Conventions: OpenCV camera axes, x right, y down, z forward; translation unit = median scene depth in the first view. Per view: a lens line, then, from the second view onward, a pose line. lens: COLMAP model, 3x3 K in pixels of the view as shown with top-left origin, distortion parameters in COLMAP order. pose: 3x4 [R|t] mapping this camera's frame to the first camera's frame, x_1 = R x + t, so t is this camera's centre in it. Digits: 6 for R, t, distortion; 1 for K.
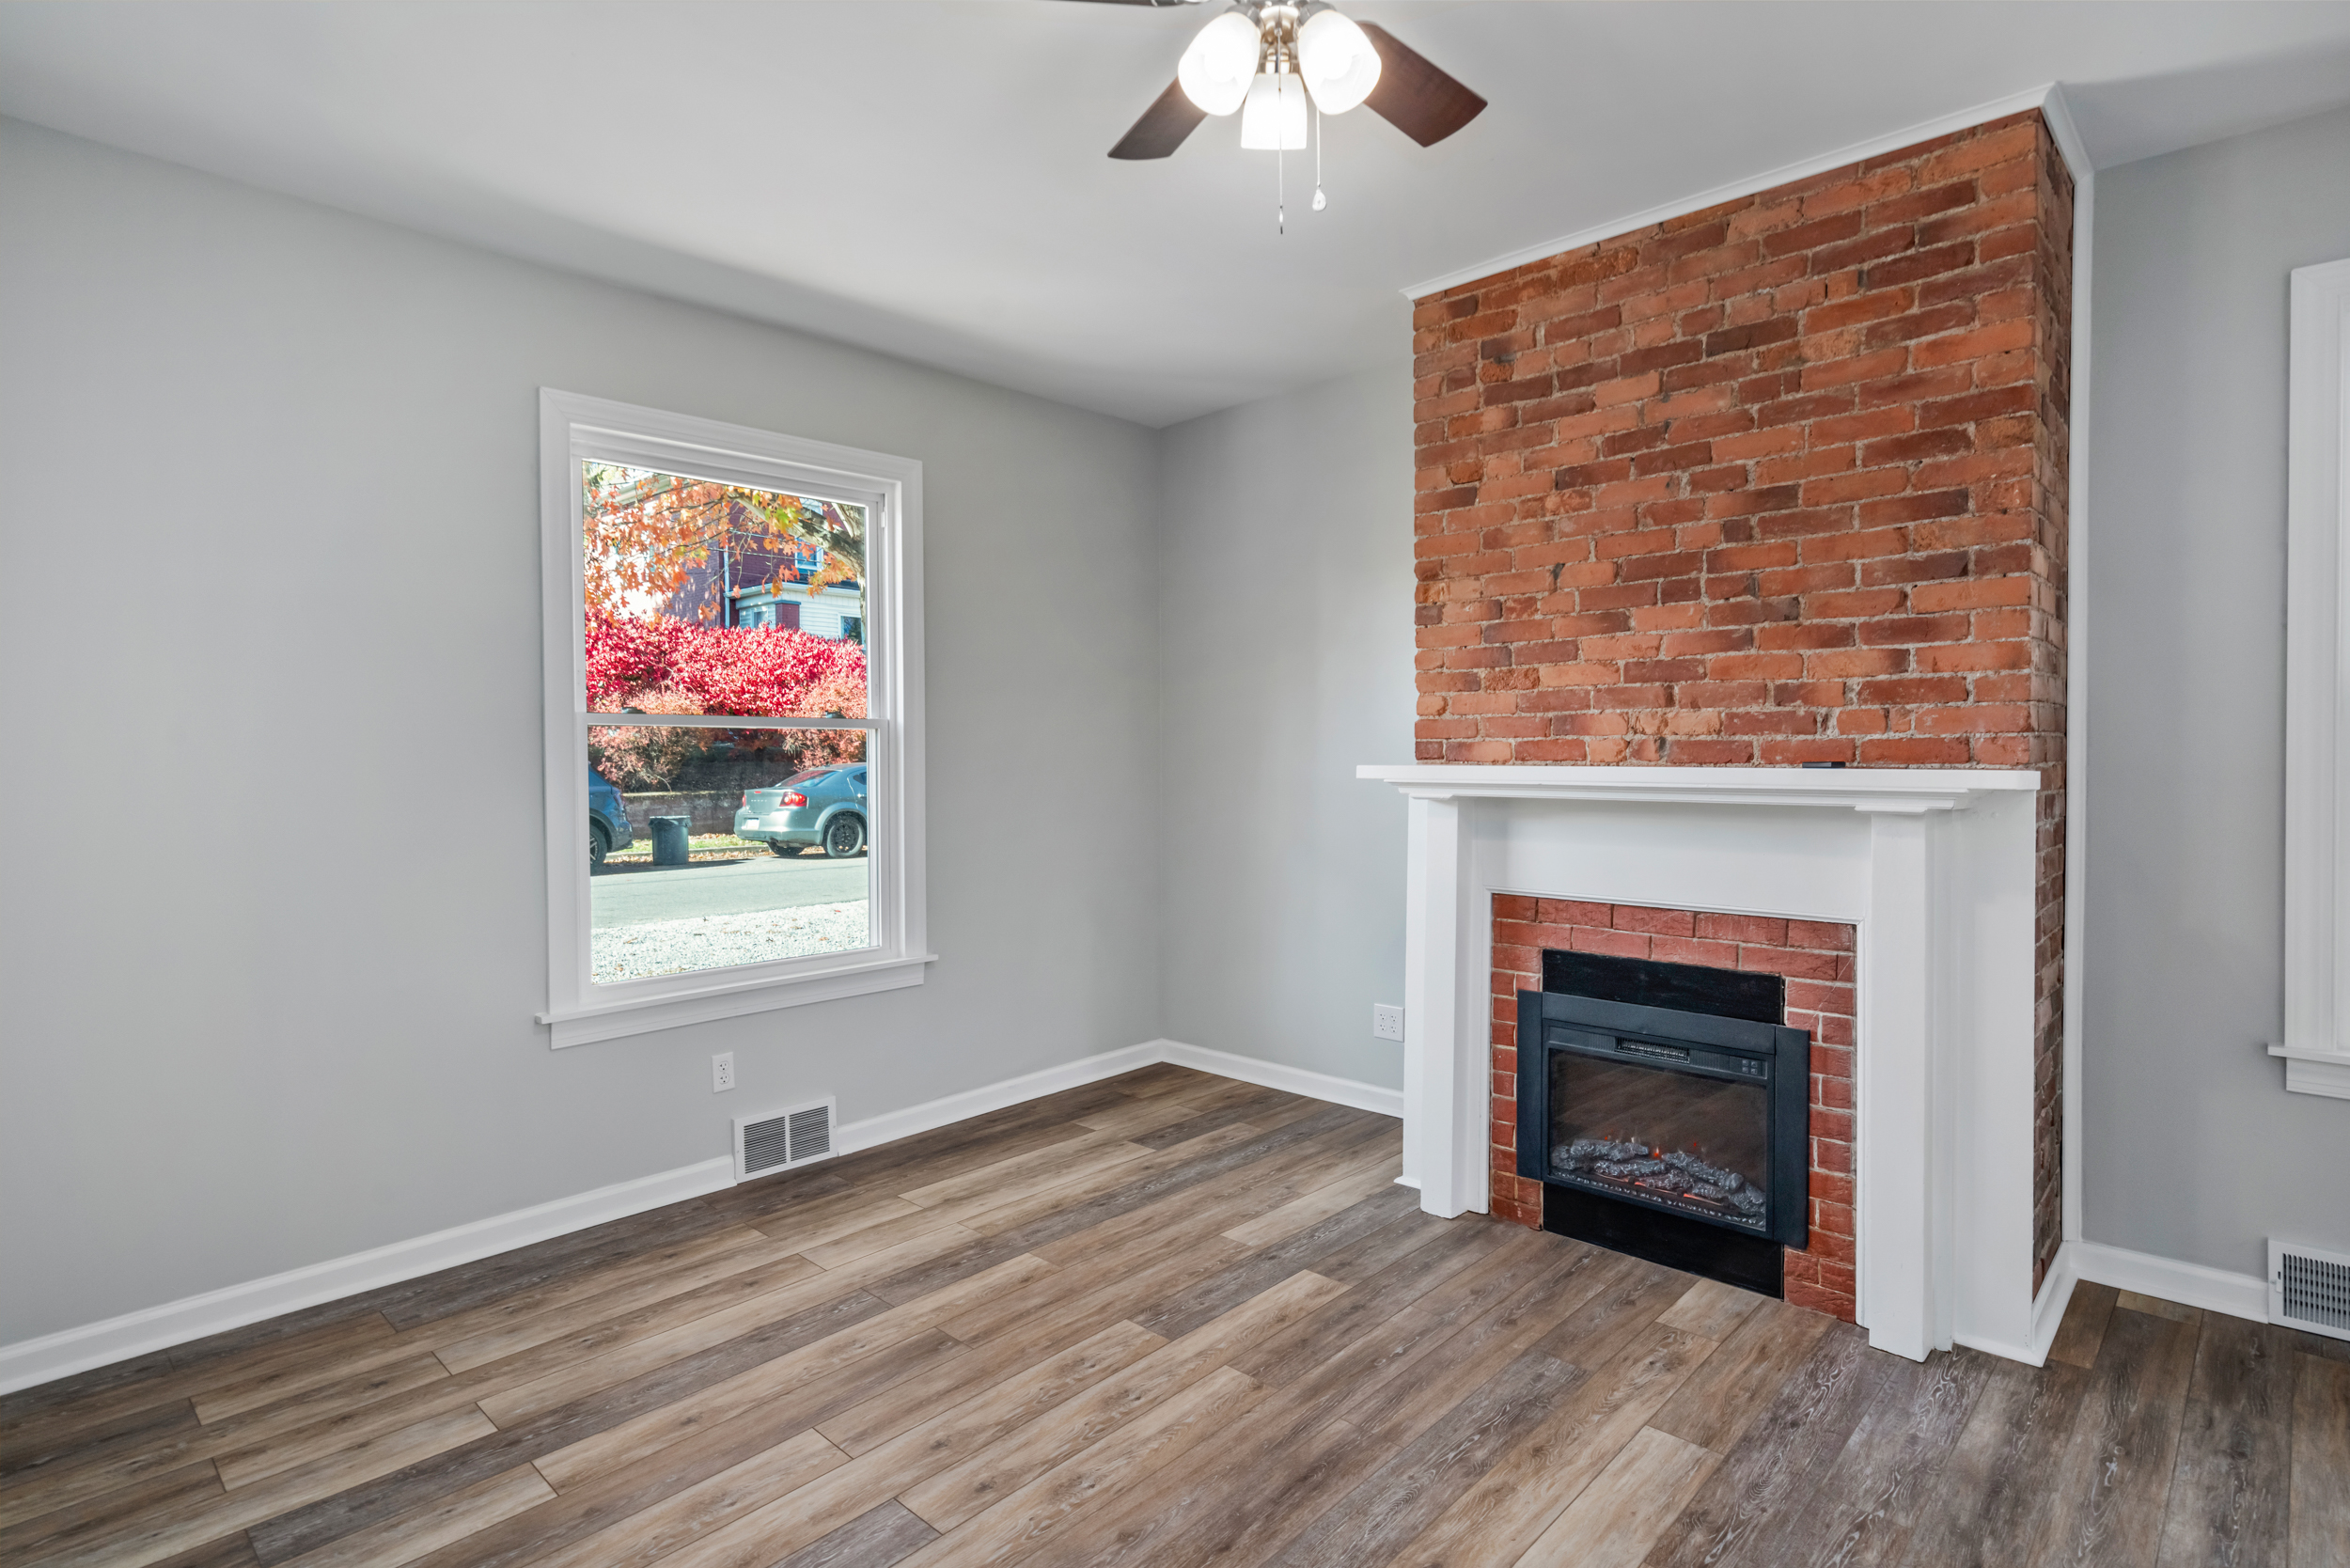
lens RADIAL K [[1200.1, 0, 1165.0], [0, 1200.1, 774.2], [0, 0, 1]] dist [0.002550, 0.001786]
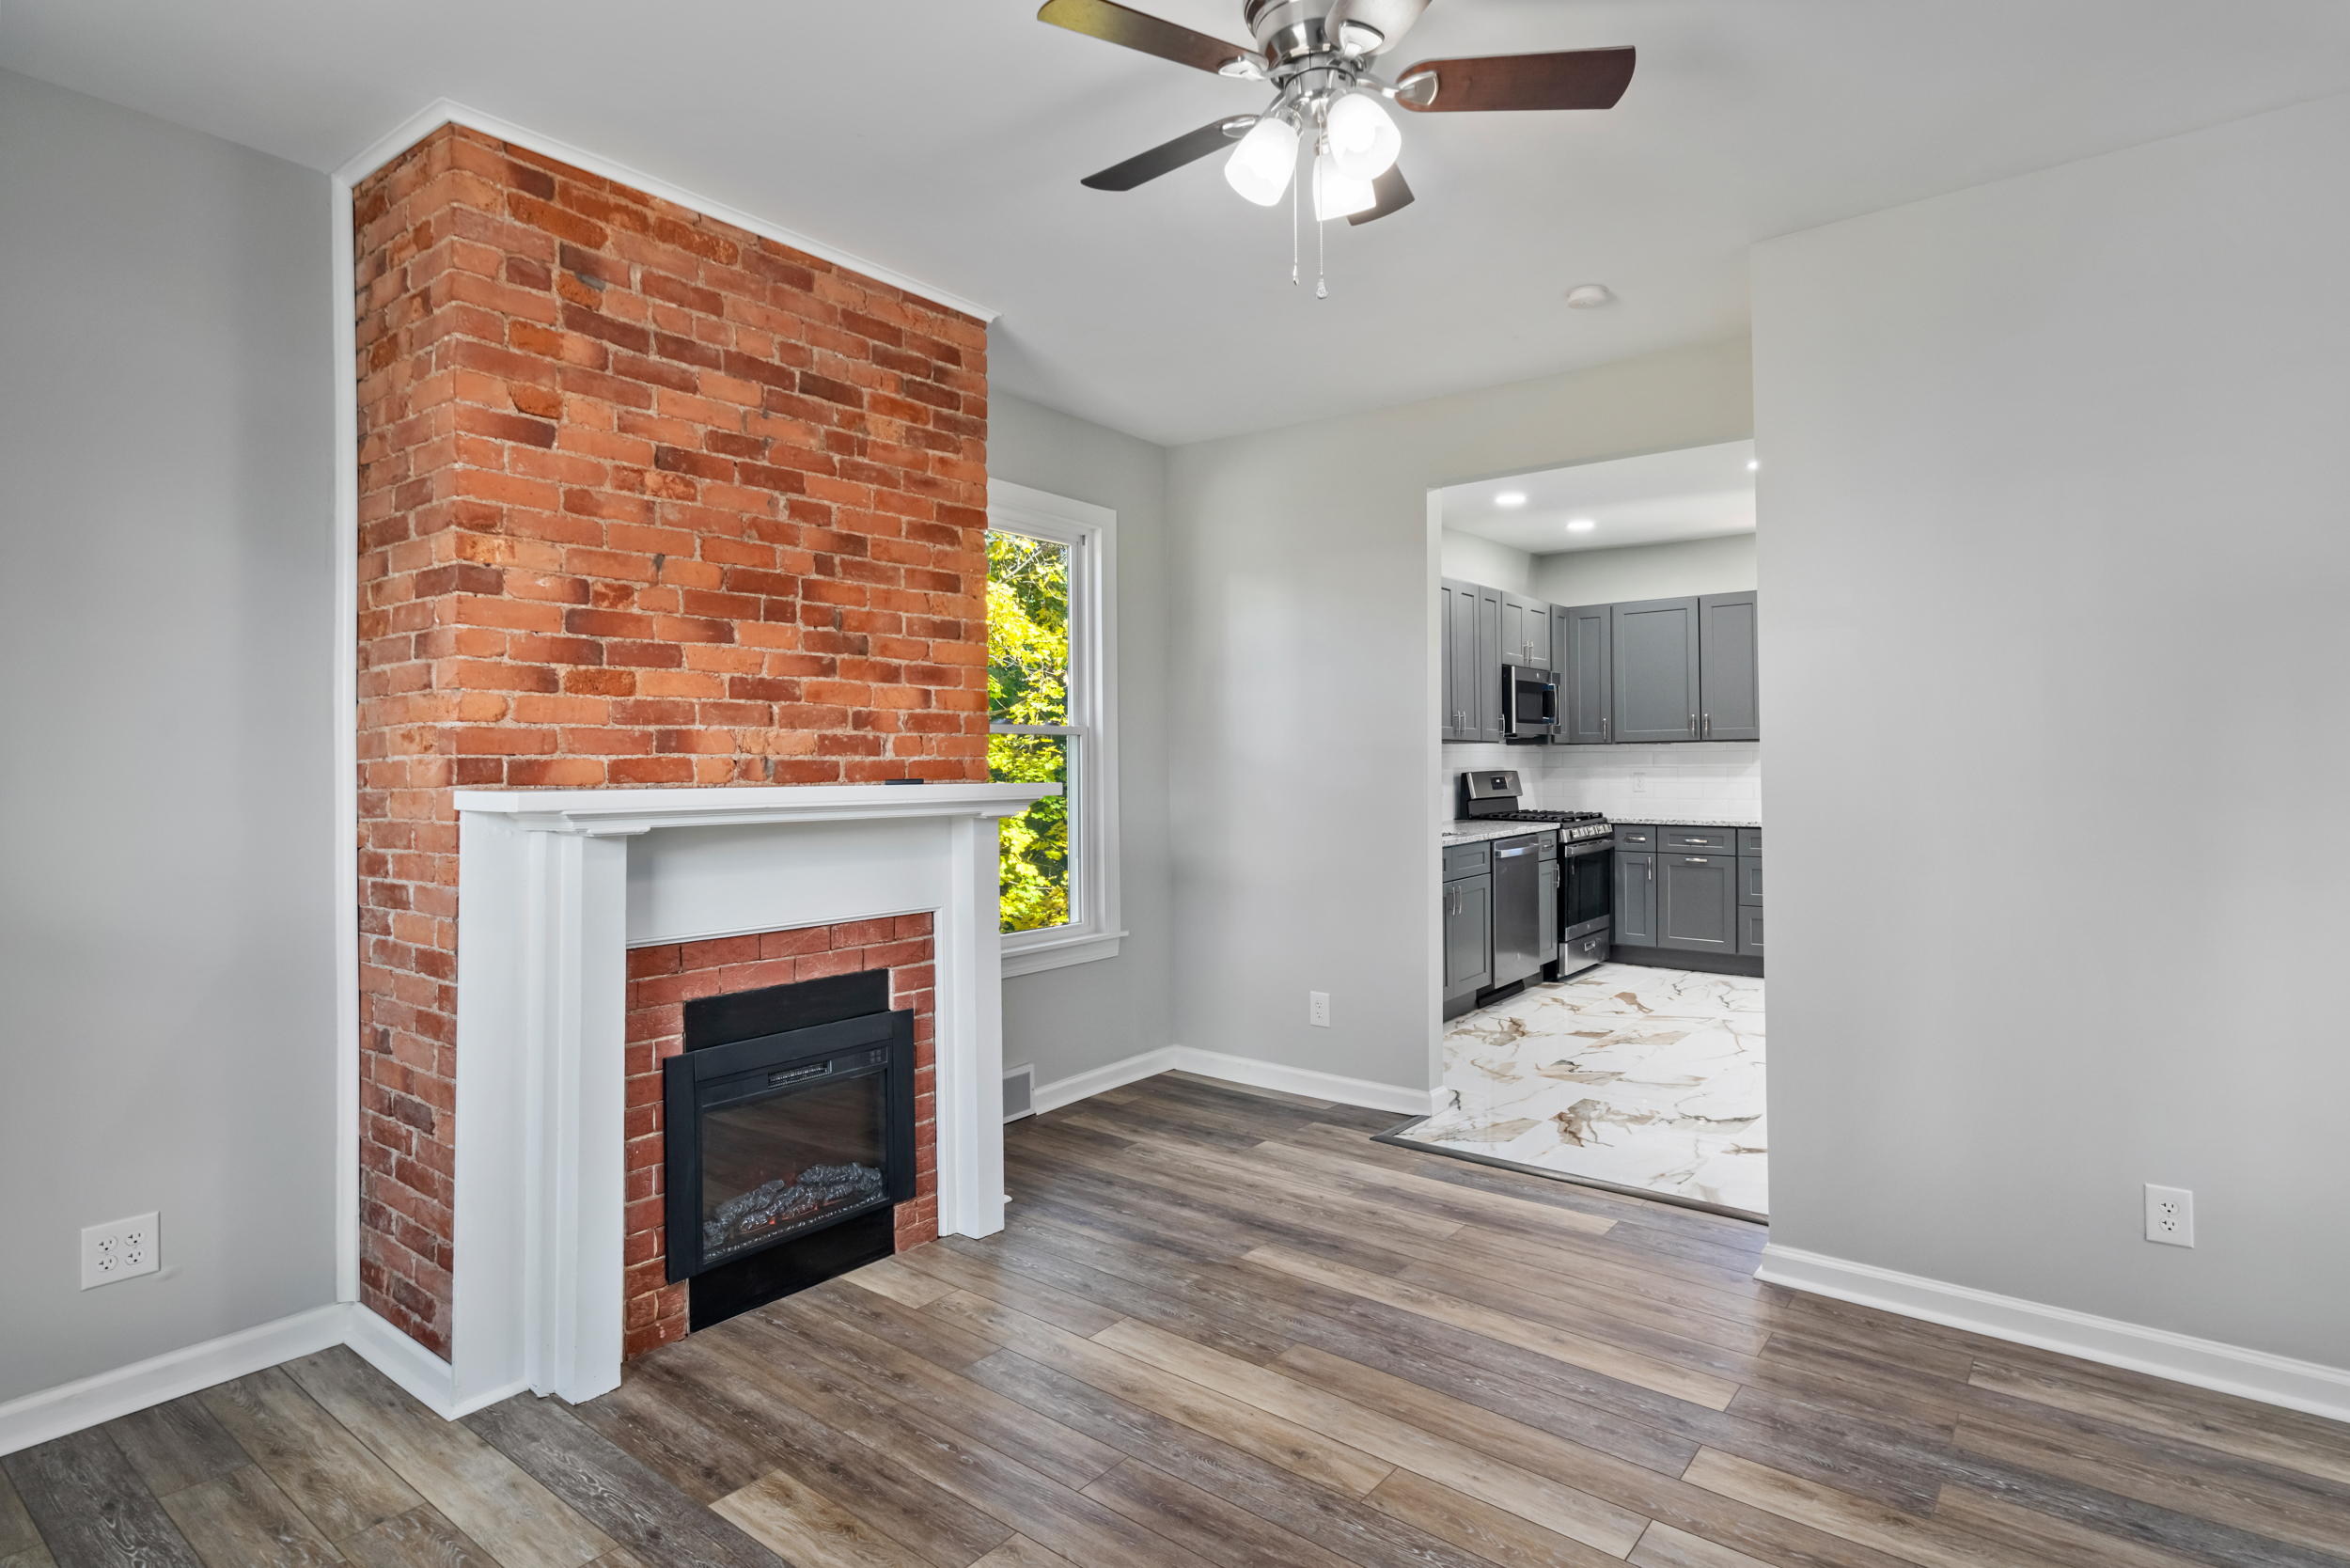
lens RADIAL K [[1273.4, 0, 1135.9], [0, 1273.4, 749.5], [0, 0, 1]] dist [0.003899, -0.000087]
pose [[-0.095795, 0.017072, 0.995255, -0.667367], [0.024882, 0.999582, -0.014751, -0.014155], [-0.995090, 0.023351, -0.096180, 0.820405]]
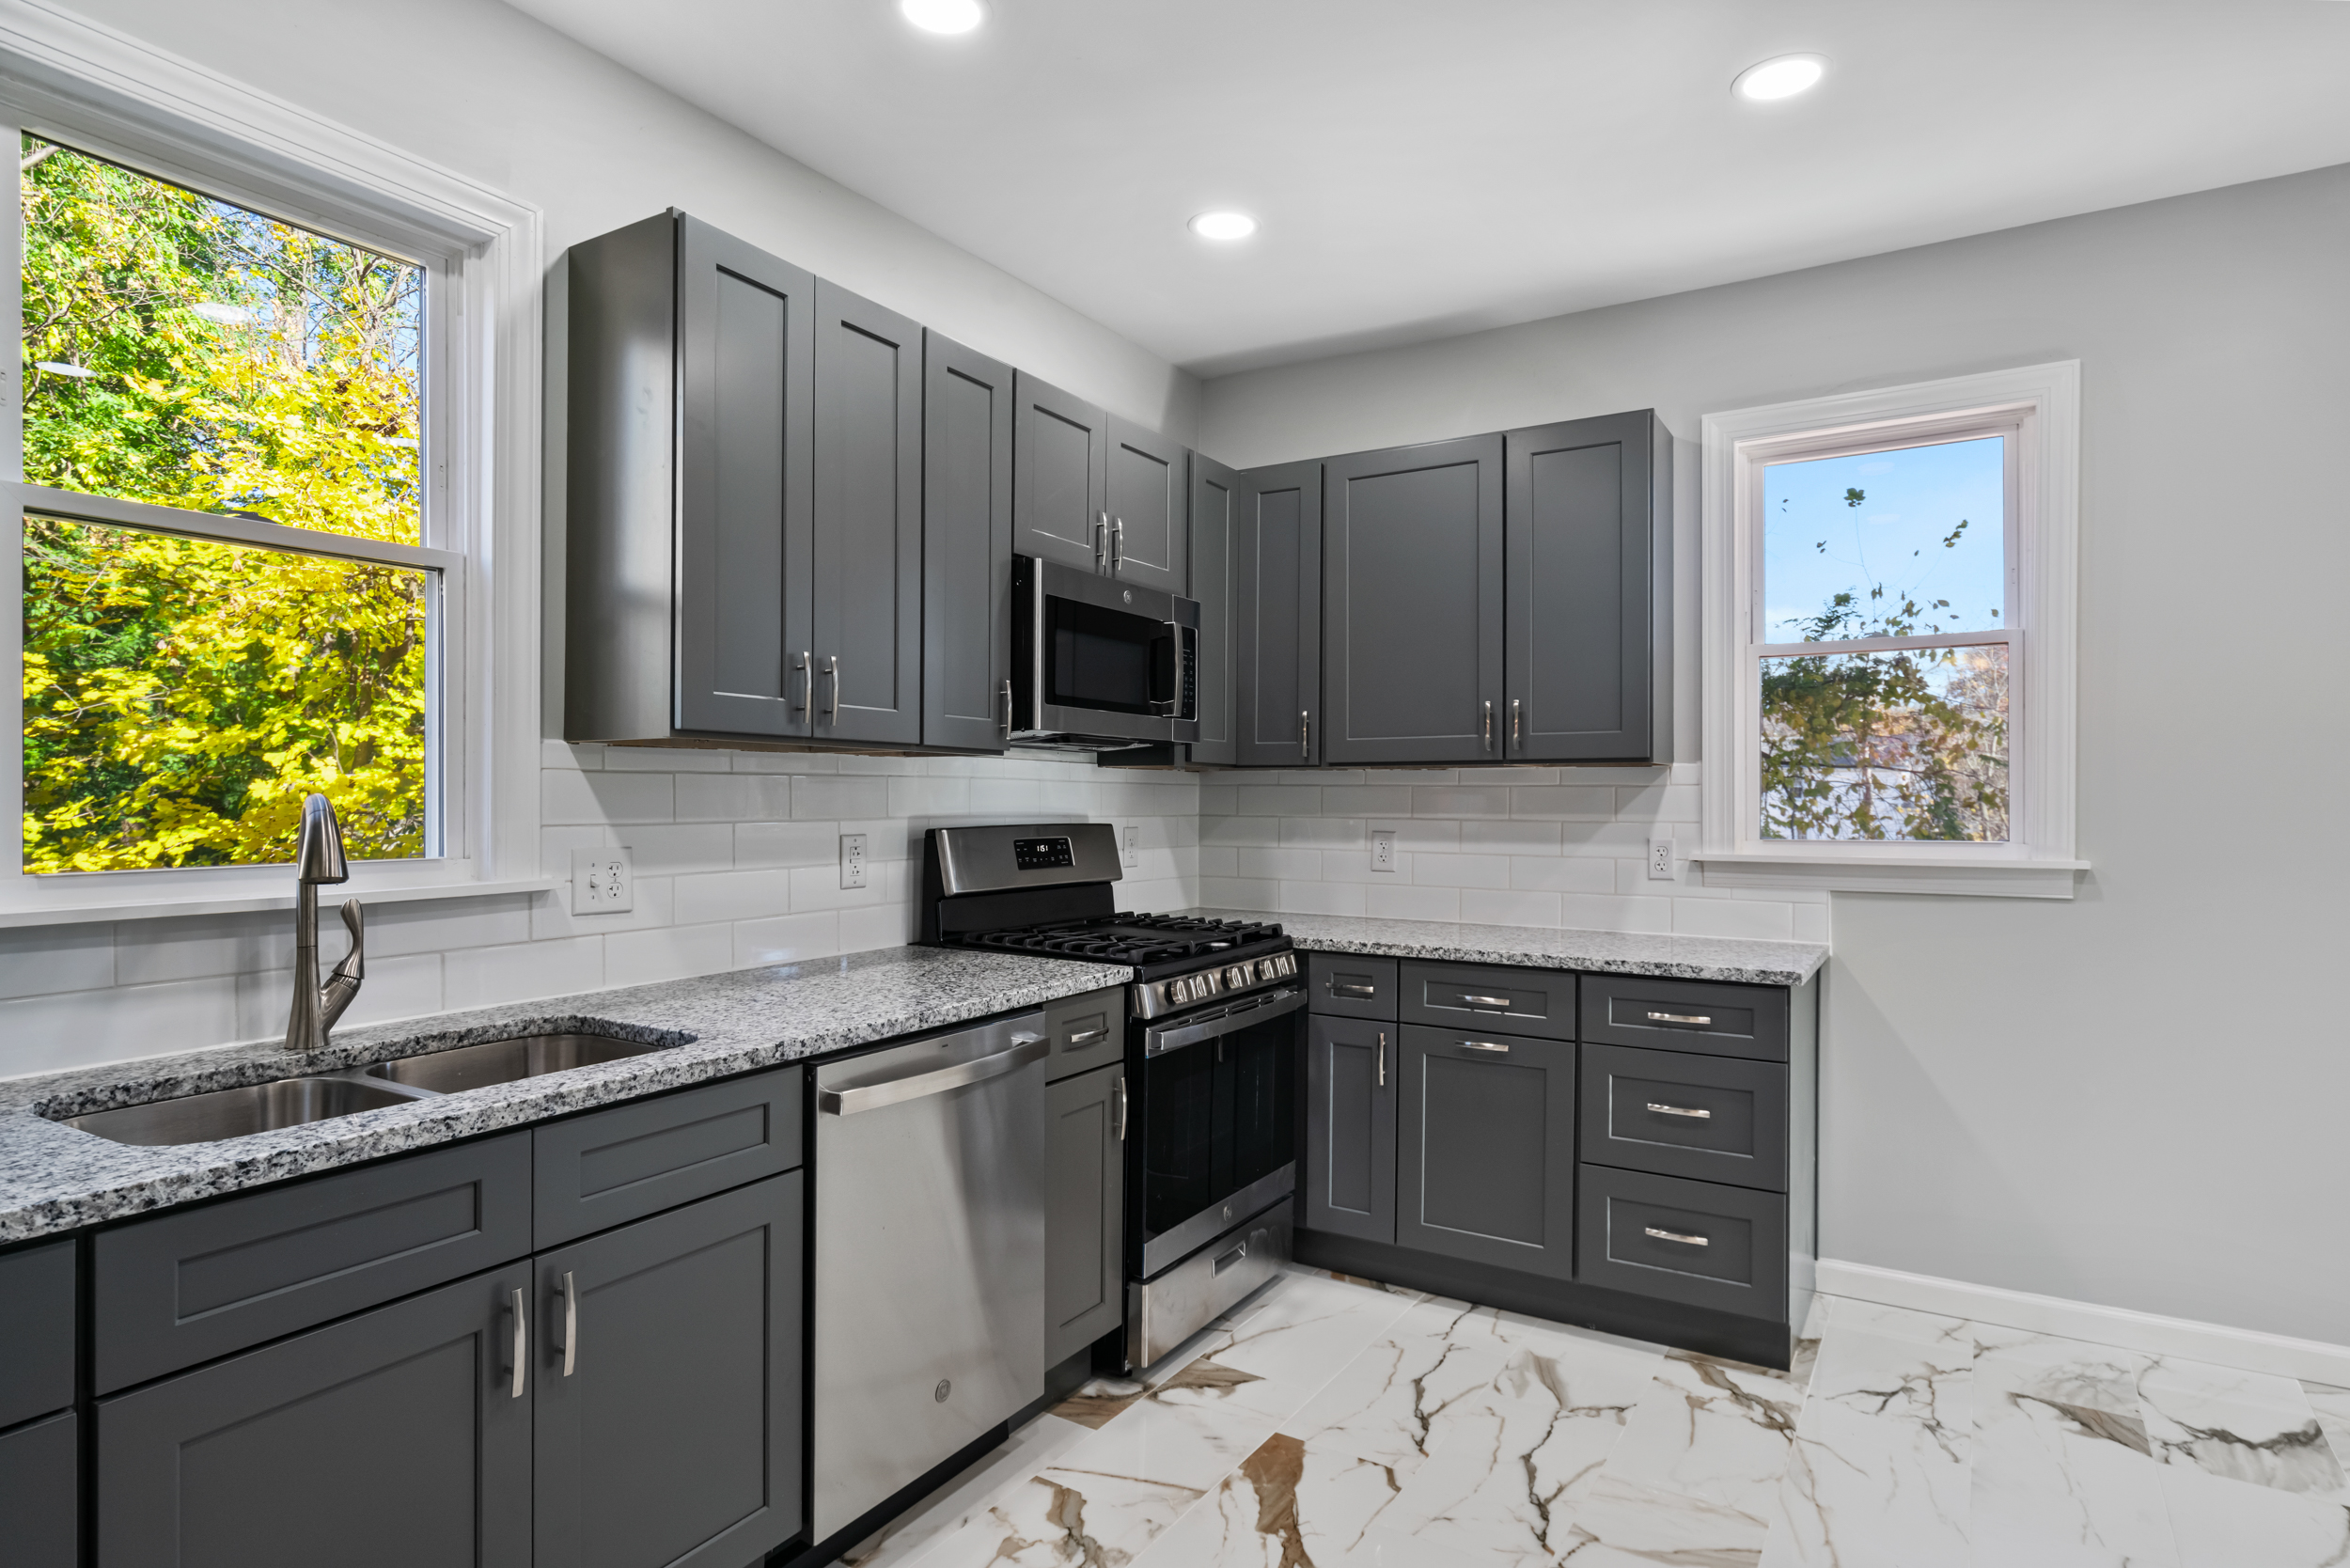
lens RADIAL K [[1273.4, 0, 1162.2], [0, 1273.4, 792.6], [0, 0, 1]] dist [0.003899, -0.000087]
pose [[-0.215886, 0.013588, 0.976324, 0.730713], [0.012371, 0.999861, -0.011180, -0.005200], [-0.976340, 0.009665, -0.216024, -0.012833]]
